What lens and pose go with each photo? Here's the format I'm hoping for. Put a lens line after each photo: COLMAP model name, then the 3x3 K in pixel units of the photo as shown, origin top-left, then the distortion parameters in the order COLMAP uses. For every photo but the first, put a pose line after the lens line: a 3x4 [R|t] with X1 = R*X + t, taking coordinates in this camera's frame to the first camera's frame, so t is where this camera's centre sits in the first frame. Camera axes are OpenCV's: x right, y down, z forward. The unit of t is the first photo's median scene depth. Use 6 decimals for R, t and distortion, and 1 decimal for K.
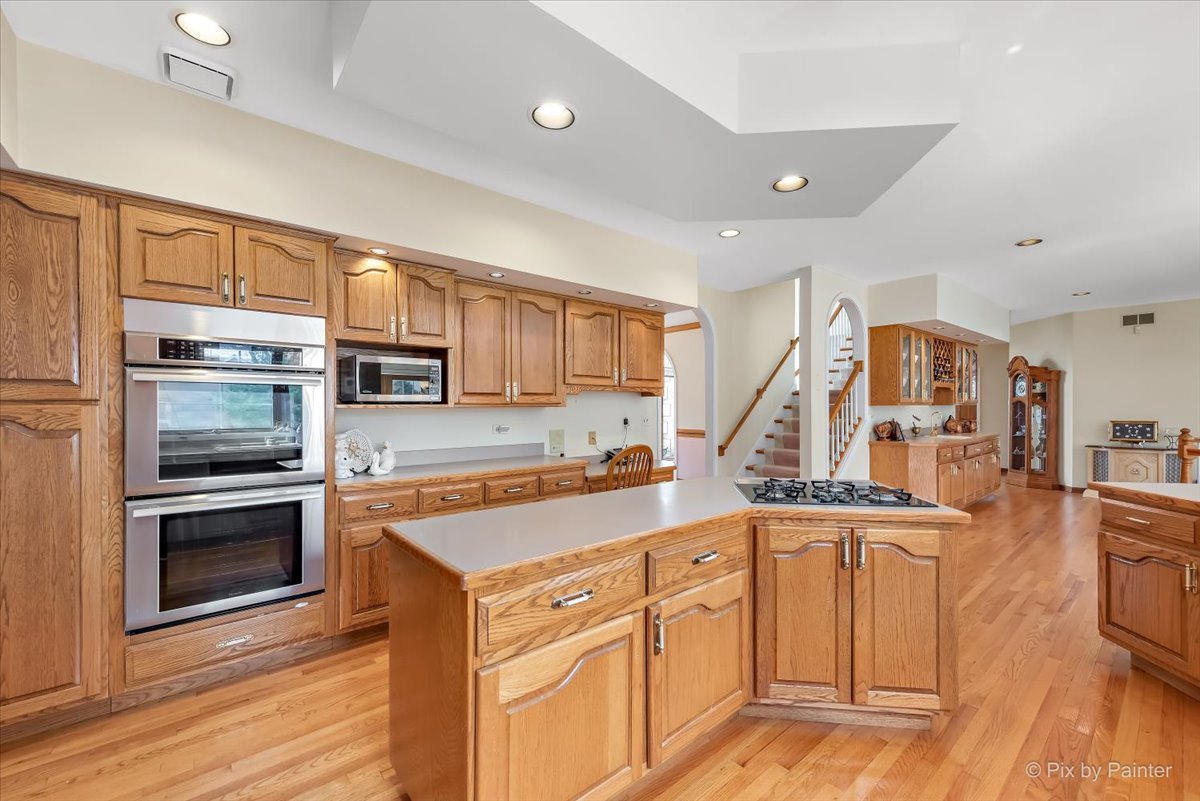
lens RADIAL K [[477.1, 0, 600.0], [0, 477.1, 400.5], [0, 0, 1]] dist [0.000441, -0.000013]
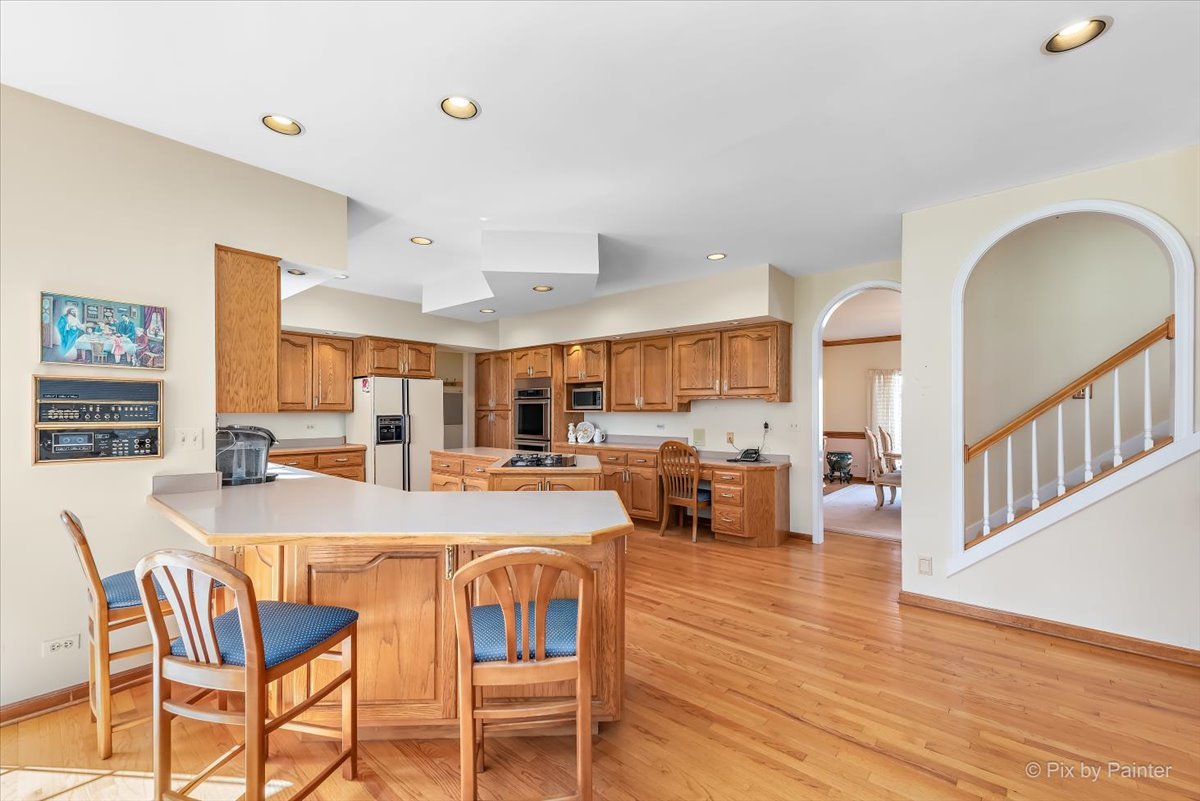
lens RADIAL K [[491.7, 0, 598.1], [0, 491.7, 414.5], [0, 0, 1]] dist [0.001445, 0.000245]
pose [[0.167183, 0.002850, -0.985922, 1.464278], [0.008521, 0.999954, 0.004336, 0.013715], [0.985889, -0.009126, 0.167152, 0.579008]]
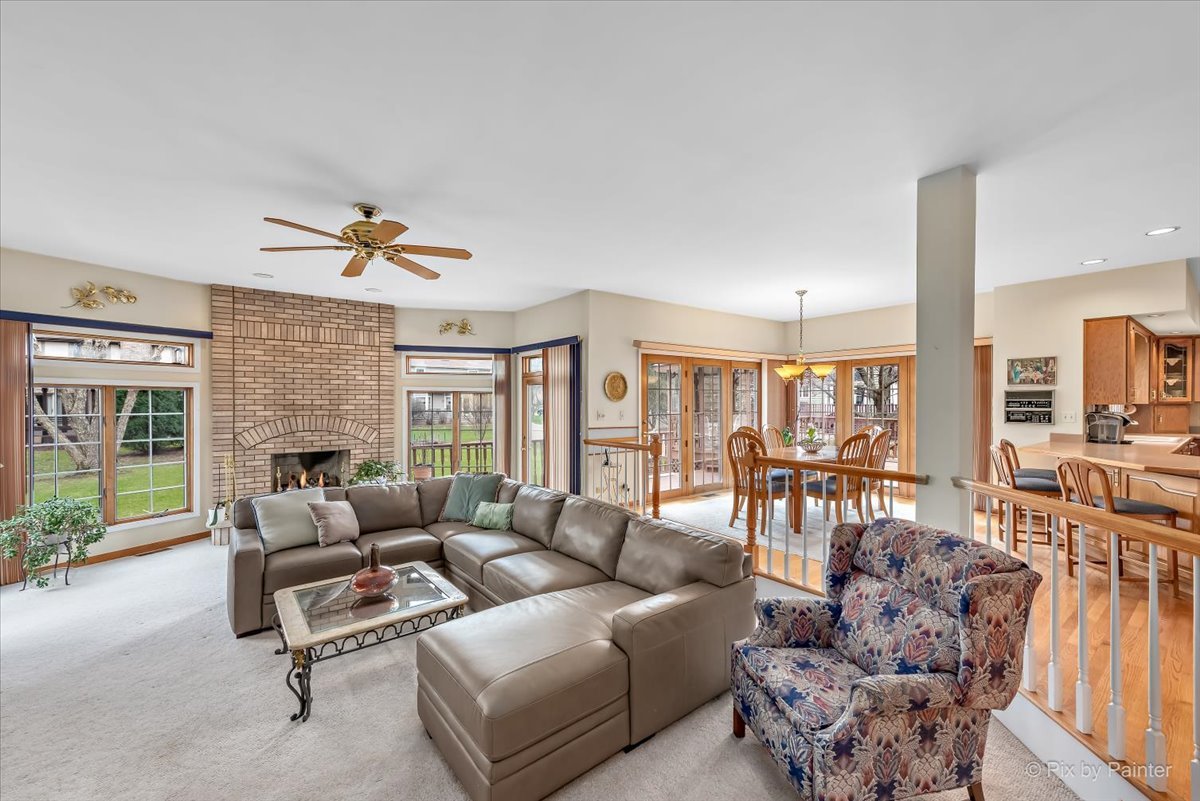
lens RADIAL K [[477.1, 0, 600.0], [0, 477.1, 400.5], [0, 0, 1]] dist [0.000441, -0.000013]
pose [[-0.999380, -0.002837, 0.035091, 2.031087], [-0.003246, 0.999928, -0.011591, 0.018676], [-0.035056, -0.011698, -0.999317, 1.611409]]
